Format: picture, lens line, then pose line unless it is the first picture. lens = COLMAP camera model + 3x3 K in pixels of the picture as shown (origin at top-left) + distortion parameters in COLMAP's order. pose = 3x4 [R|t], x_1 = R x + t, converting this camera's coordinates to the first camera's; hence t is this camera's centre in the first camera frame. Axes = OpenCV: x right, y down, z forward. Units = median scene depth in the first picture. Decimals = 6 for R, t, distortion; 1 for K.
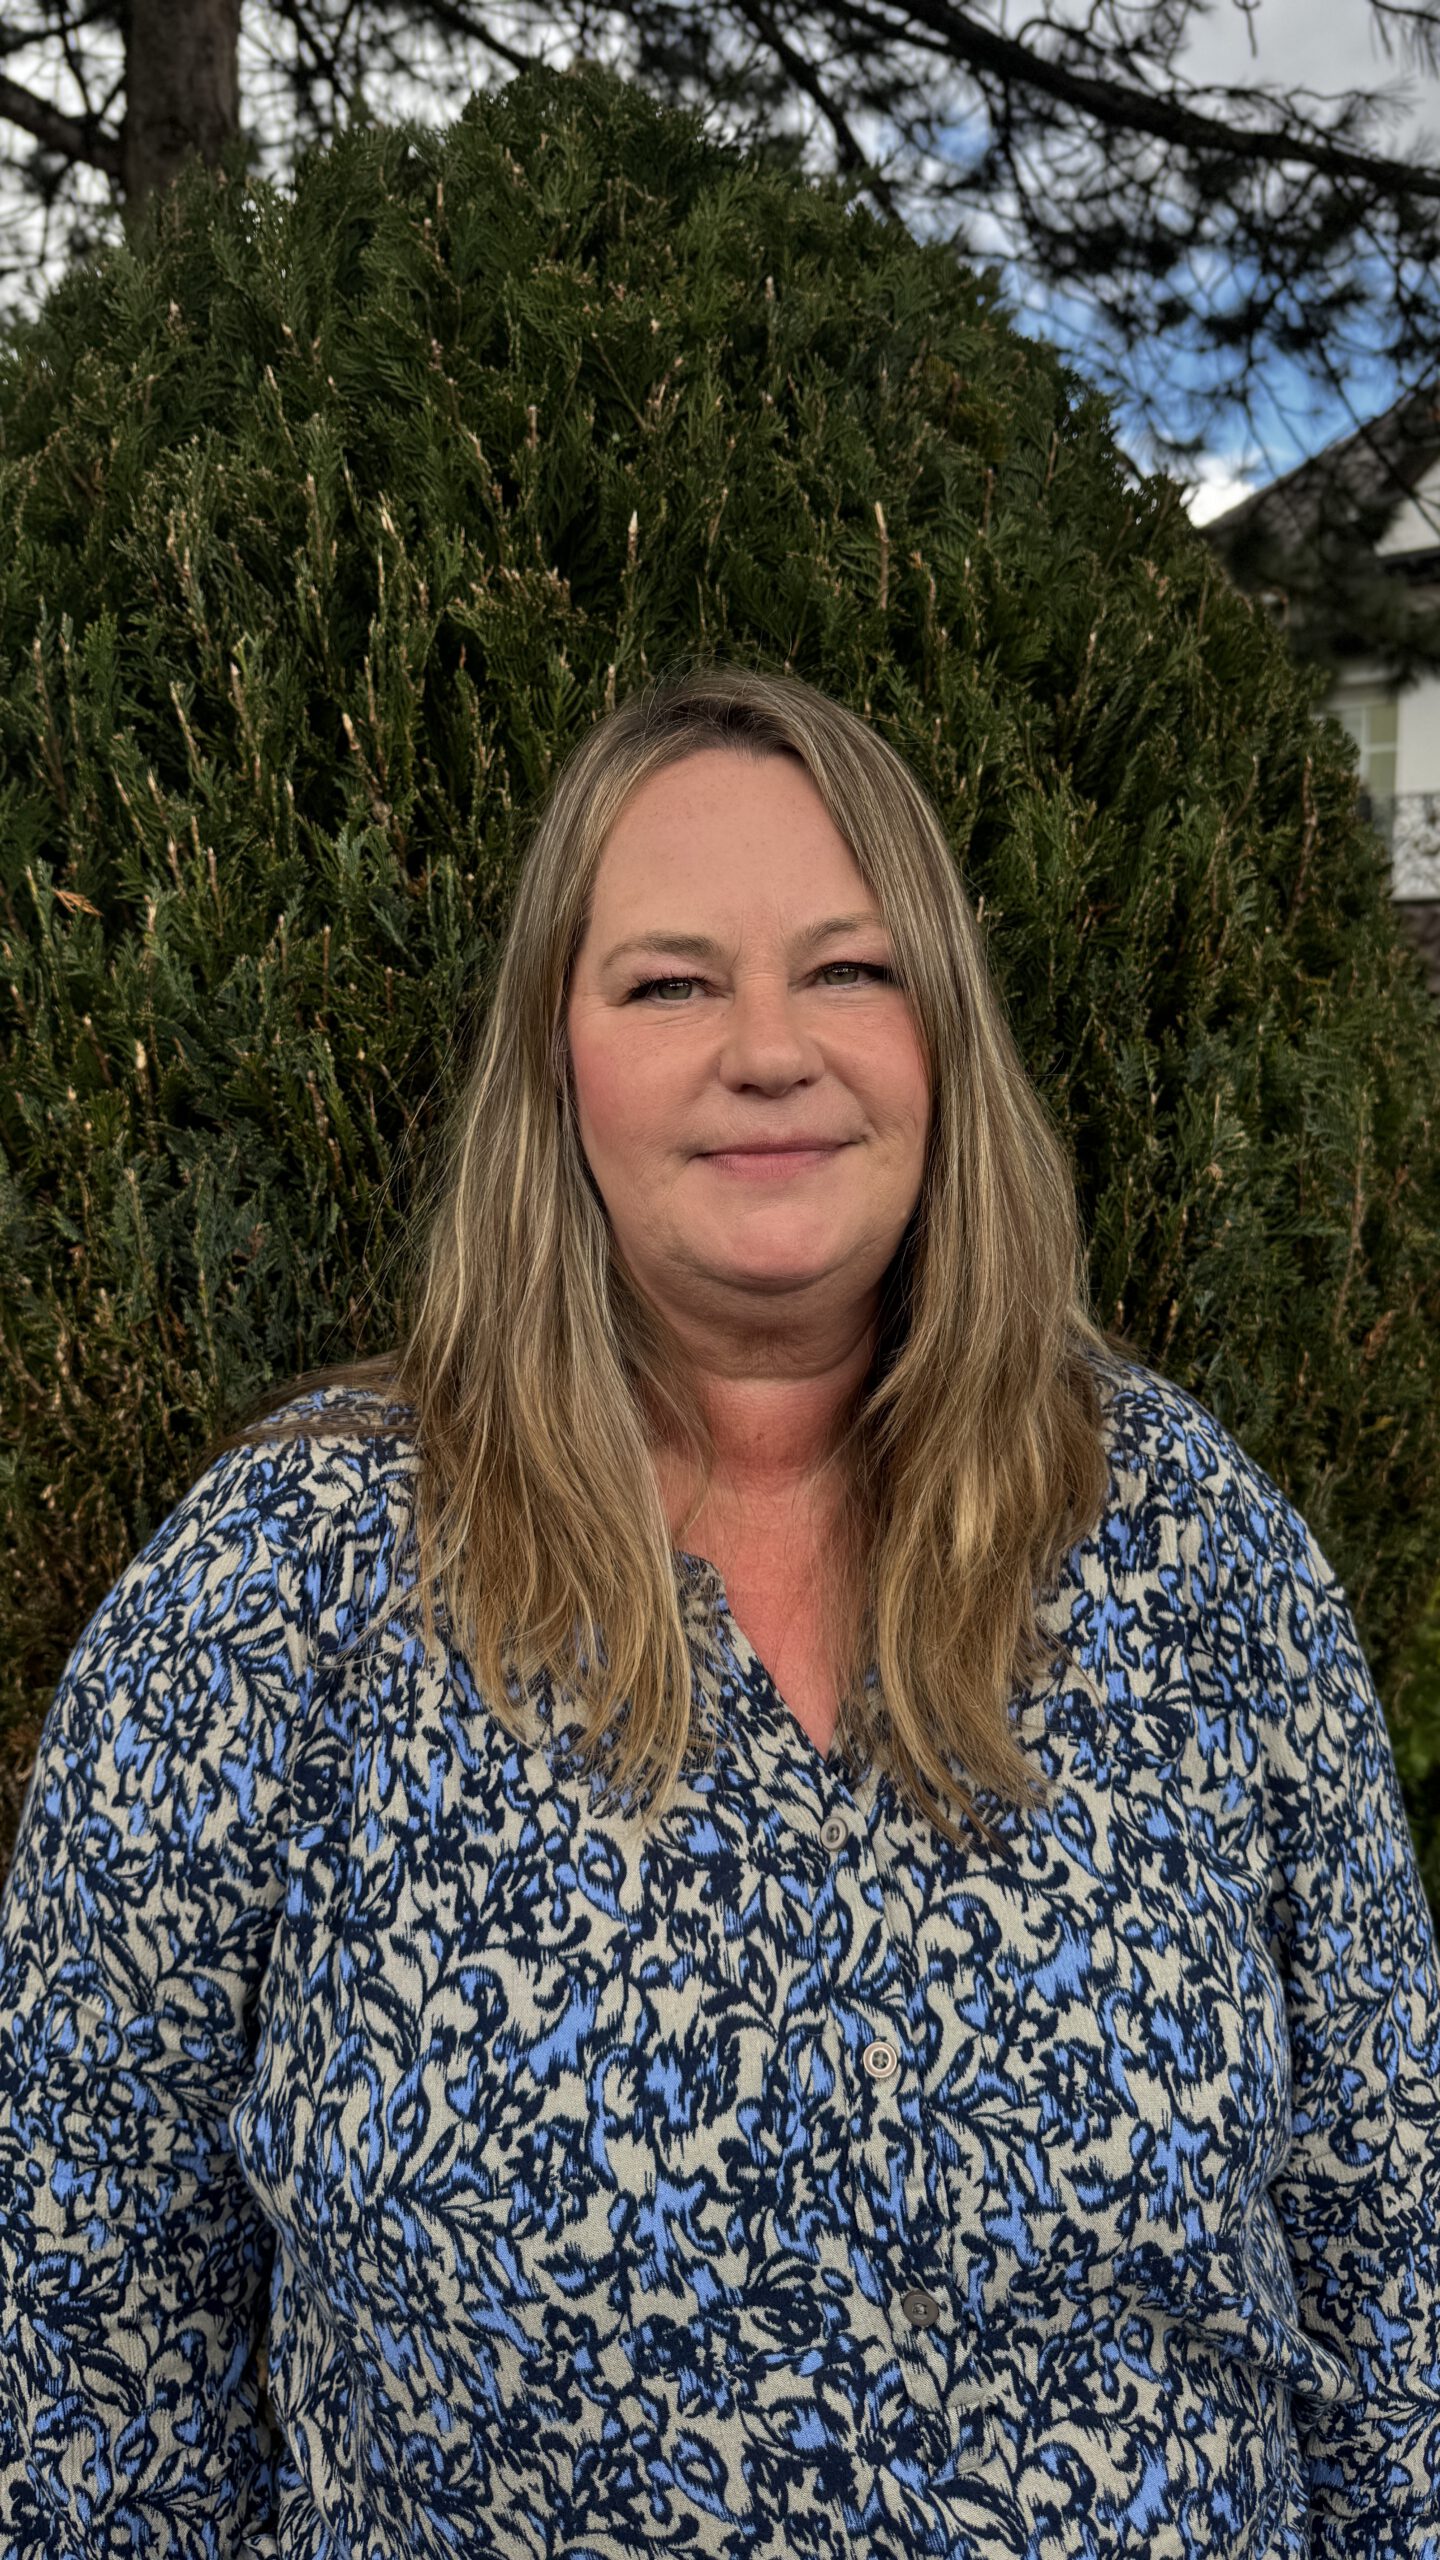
lens RADIAL K [[1836.8, 0, 738.2], [0, 1836.8, 1286.8], [0, 0, 1]] dist [-0.027845, 0.004938]
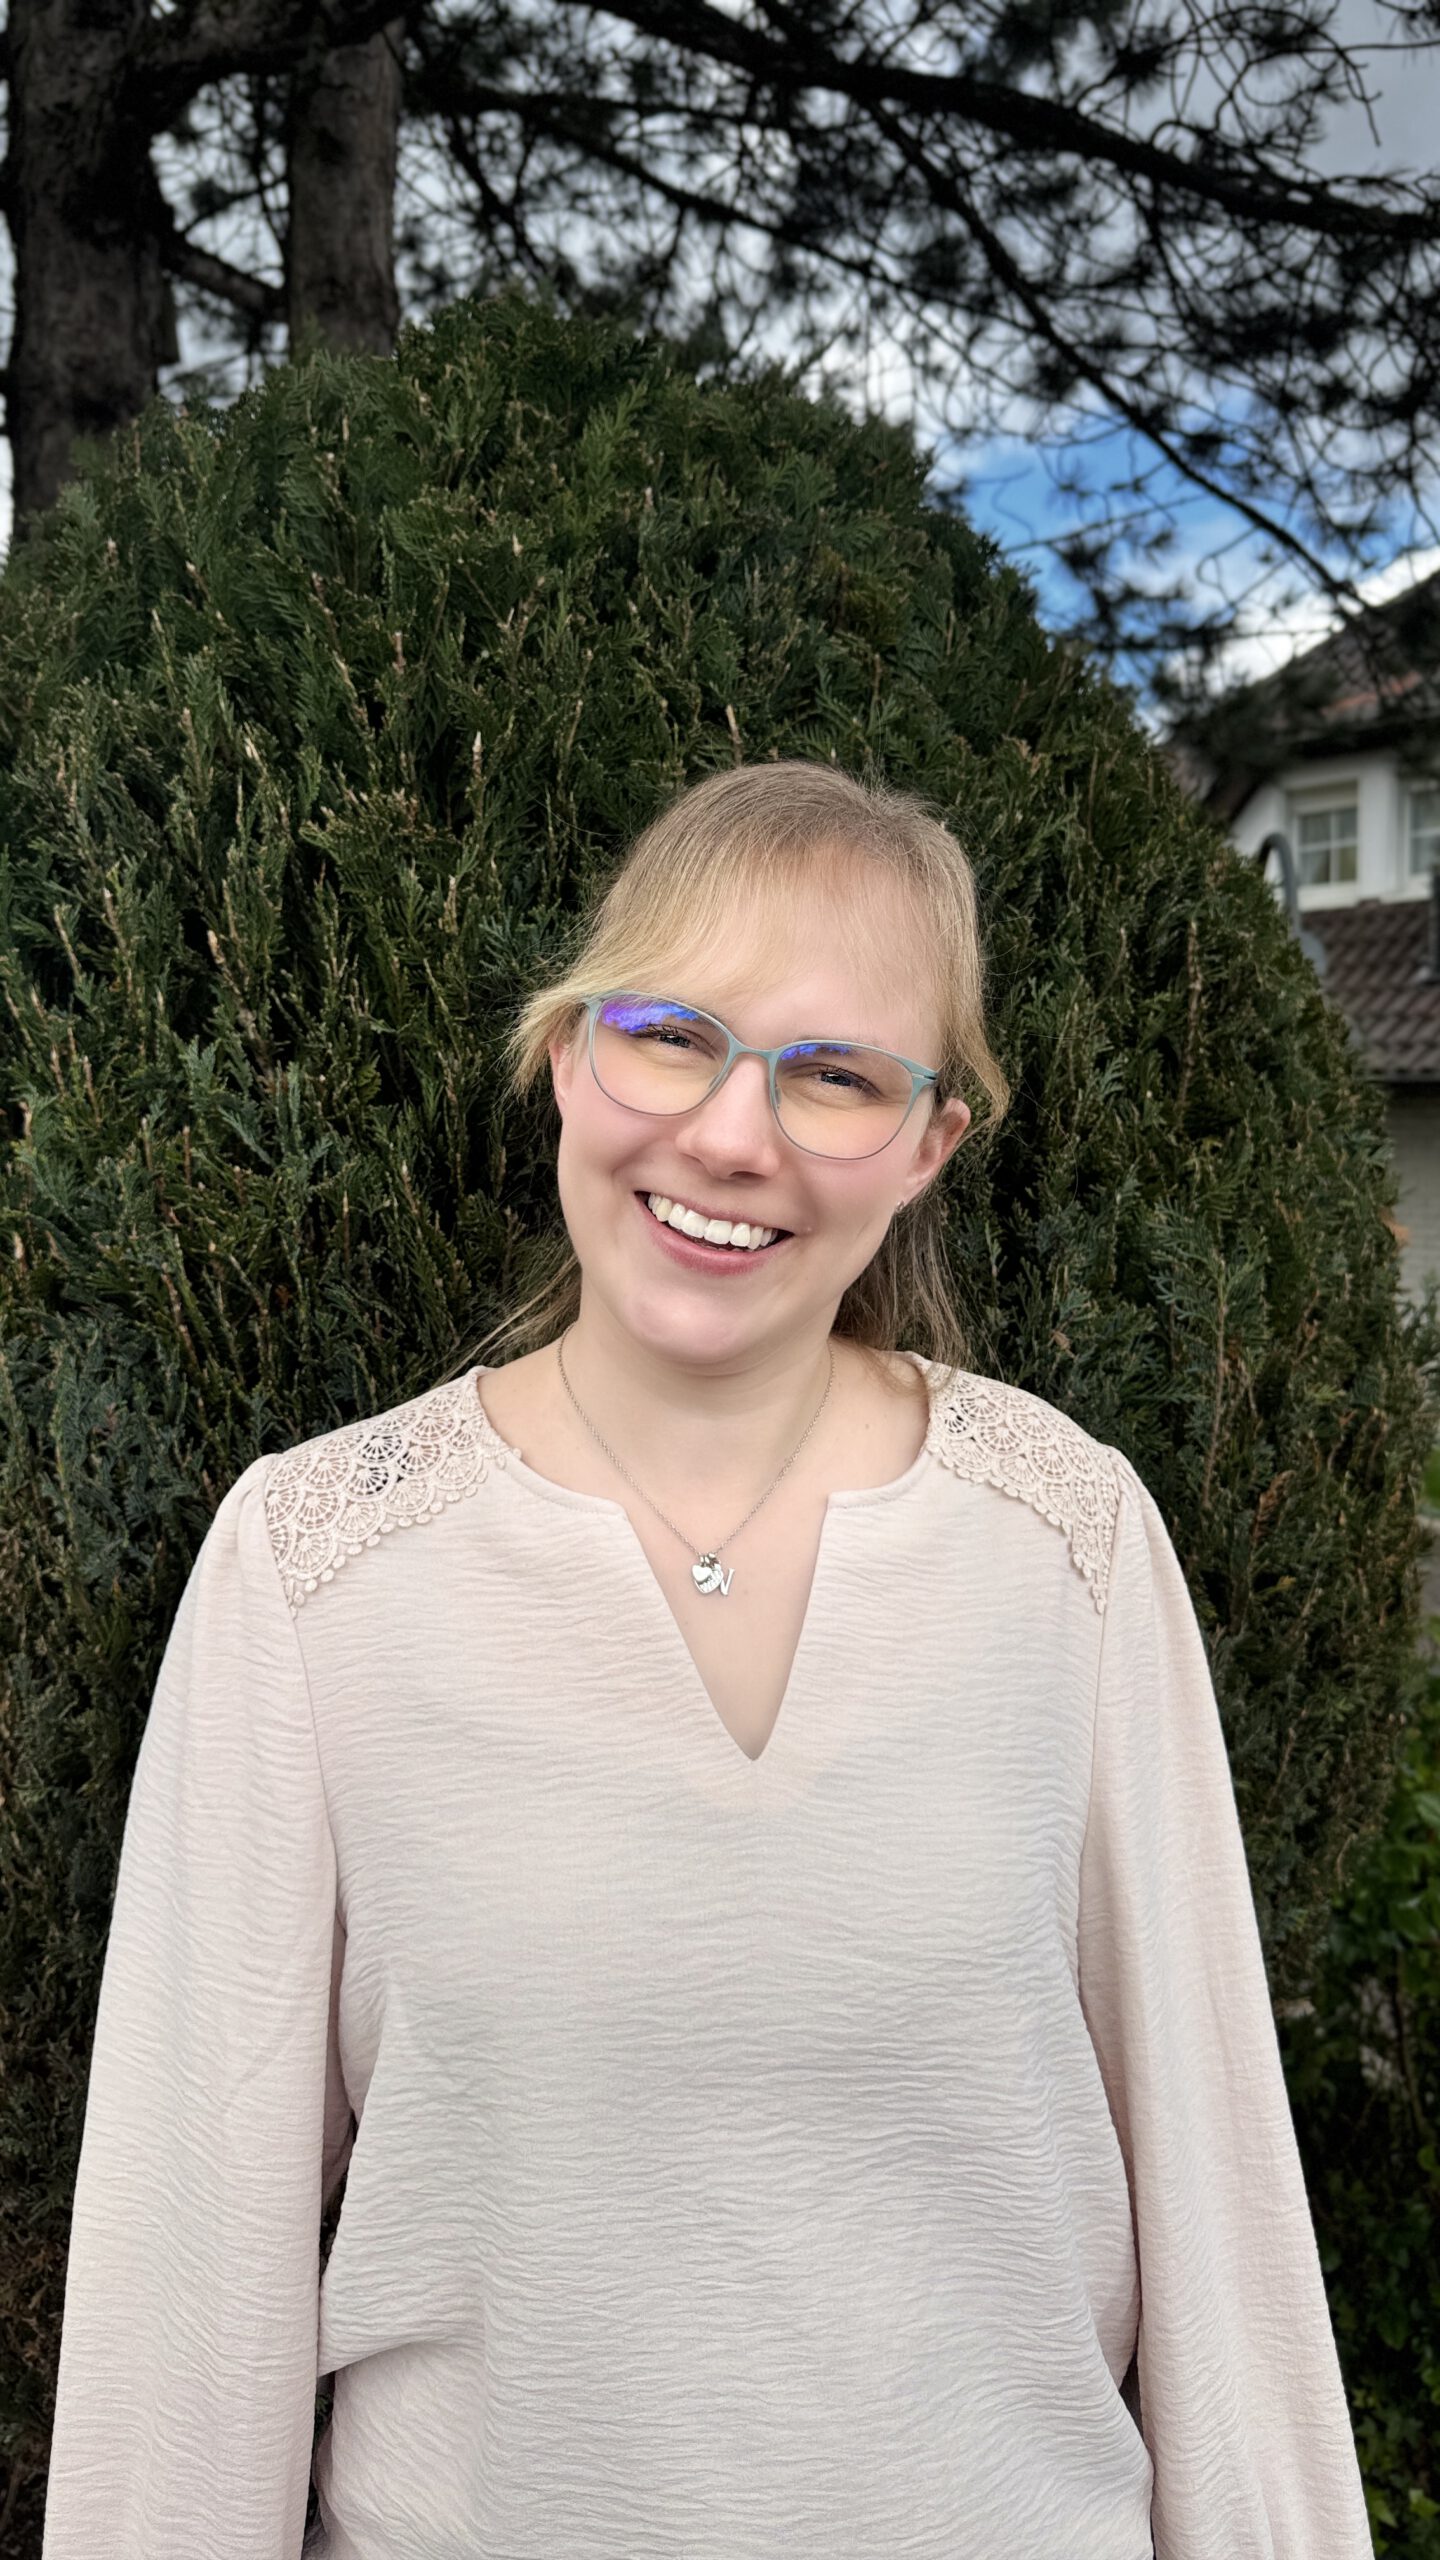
lens RADIAL K [[1817.6, 0, 708.2], [0, 1817.6, 1305.9], [0, 0, 1]] dist [0.013041, -0.042403]
pose [[0.992438, -0.001451, -0.122739, 0.190780], [-0.002691, 0.999433, -0.033569, -0.049176], [0.122718, 0.033646, 0.991871, -0.024870]]
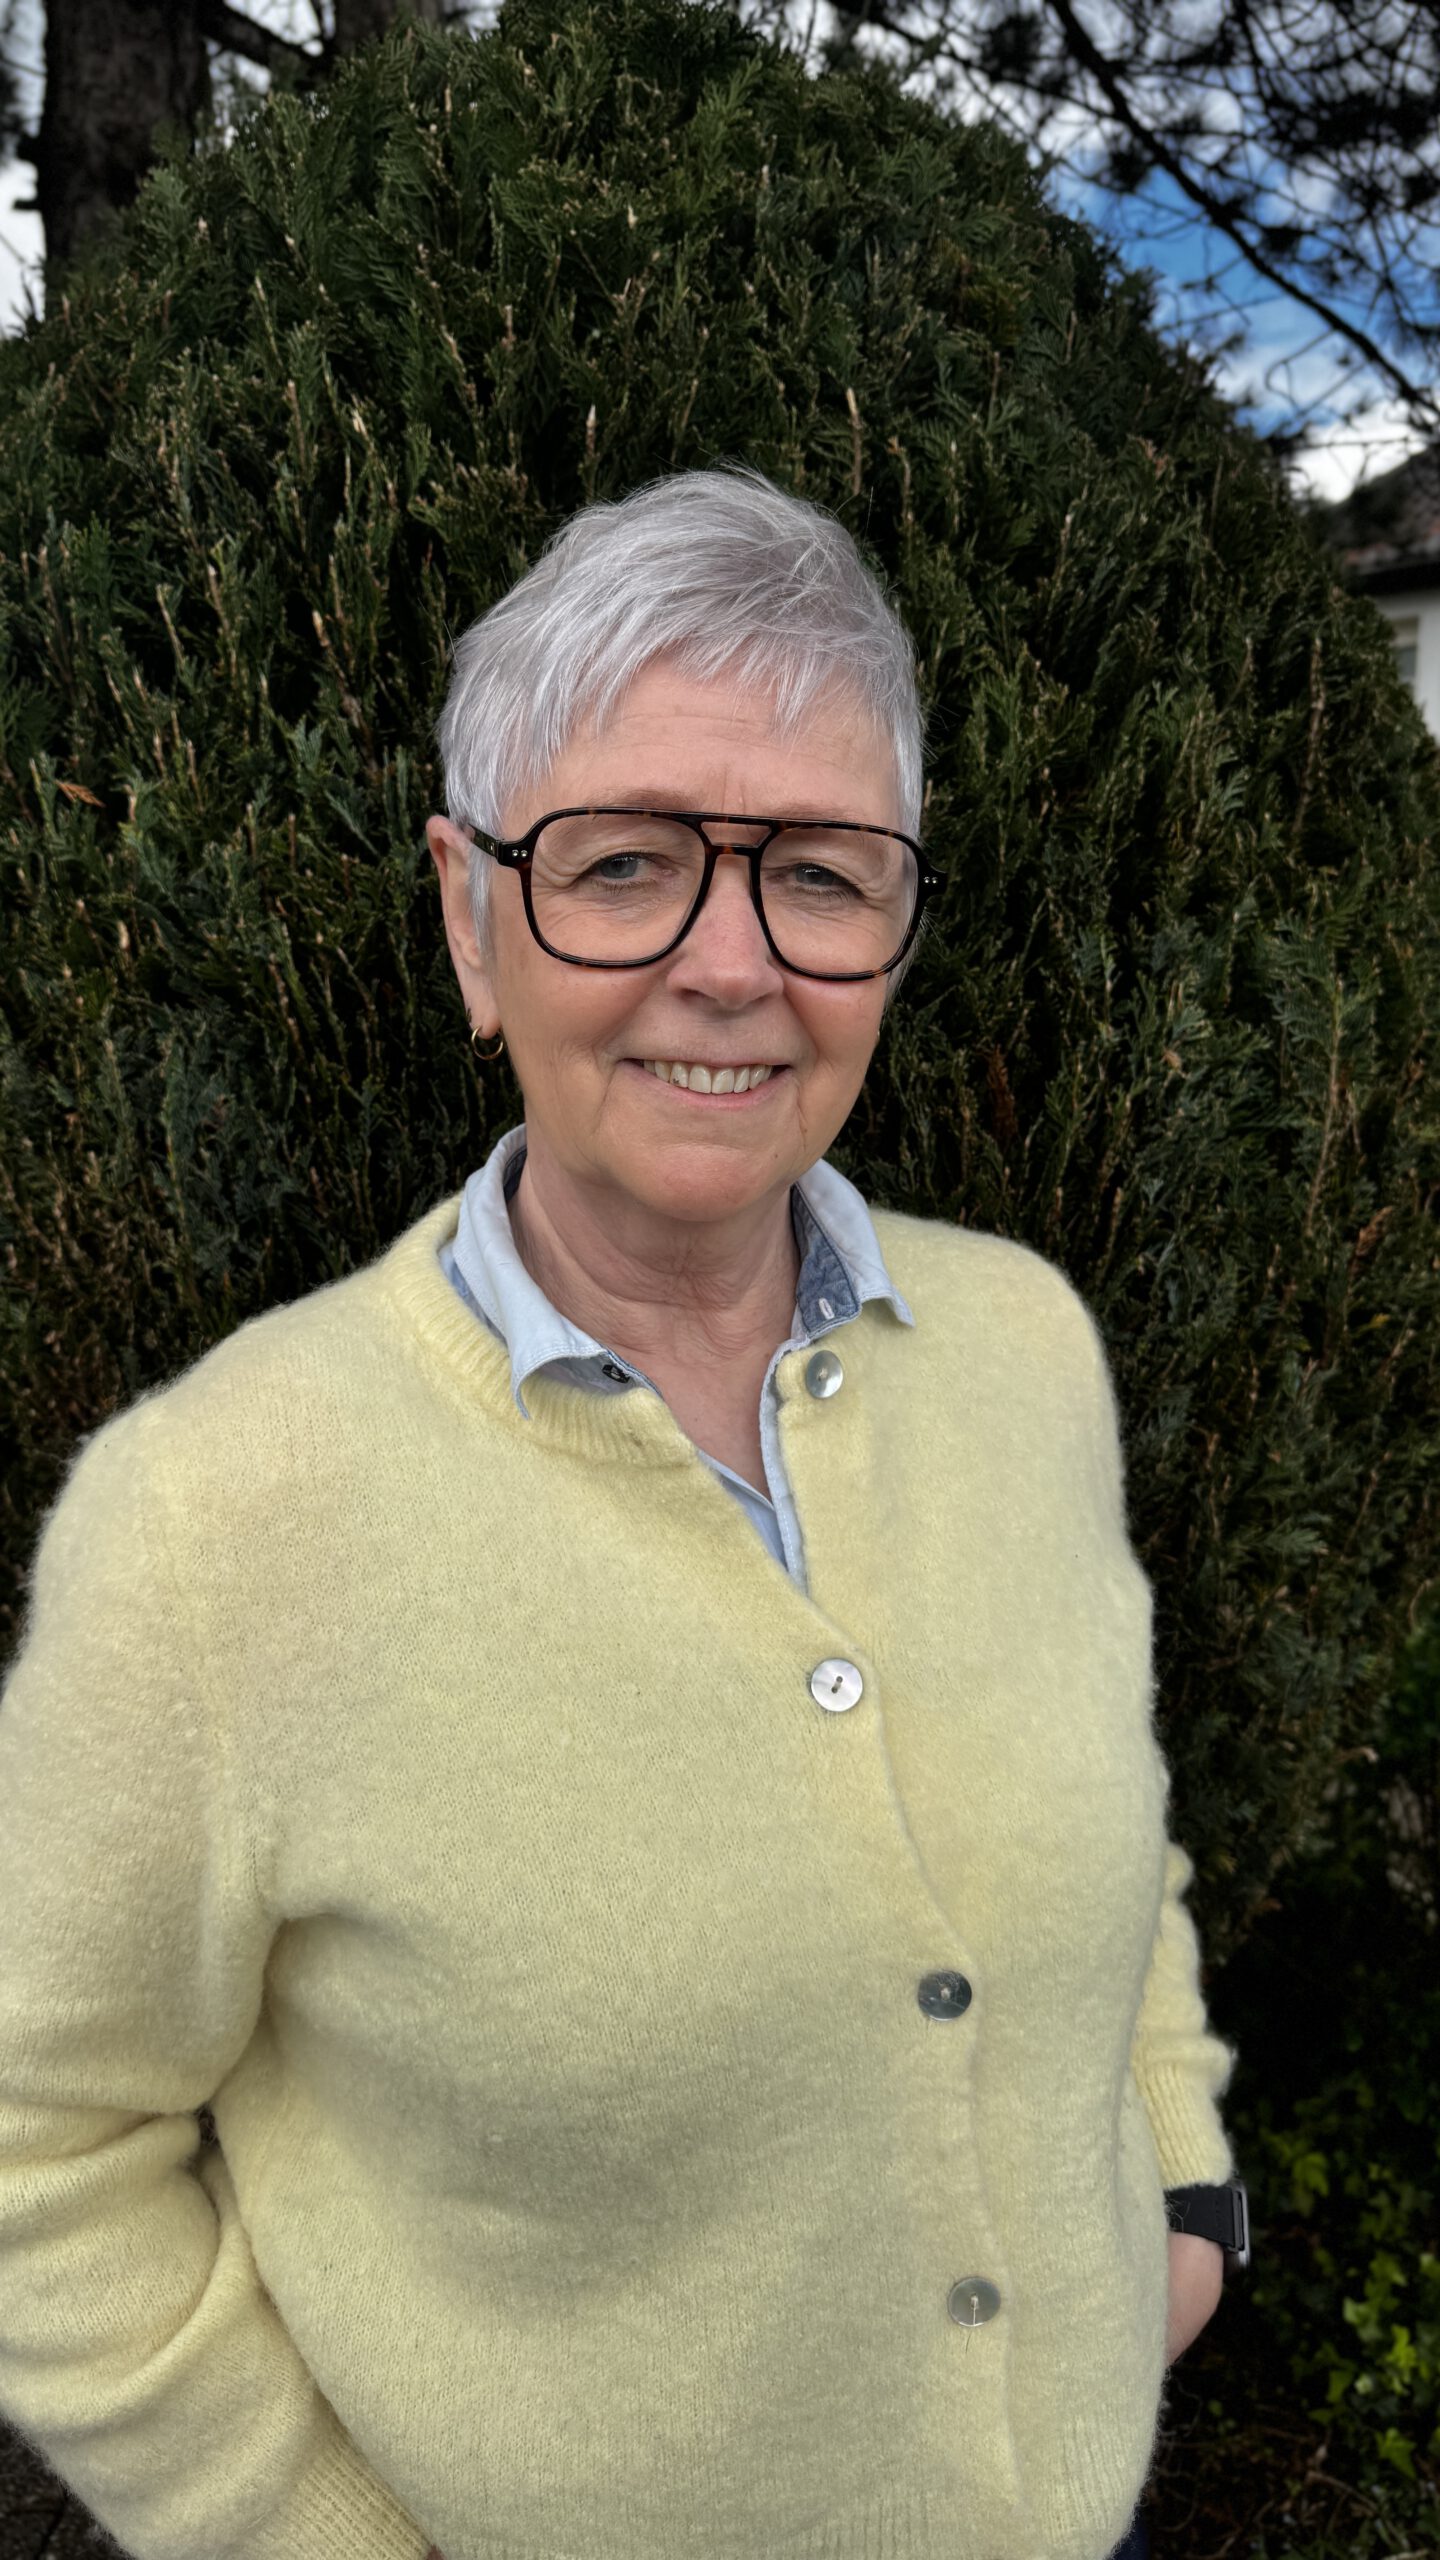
lens RADIAL K [[1817.6, 0, 713.2], [0, 1817.6, 1285.8], [0, 0, 1]] dist [0.013041, -0.042403]
pose [[0.990516, 0.027447, -0.134631, 0.149218], [-0.021775, 0.998819, 0.043422, 0.023129], [0.135664, -0.040079, 0.989944, -0.023279]]
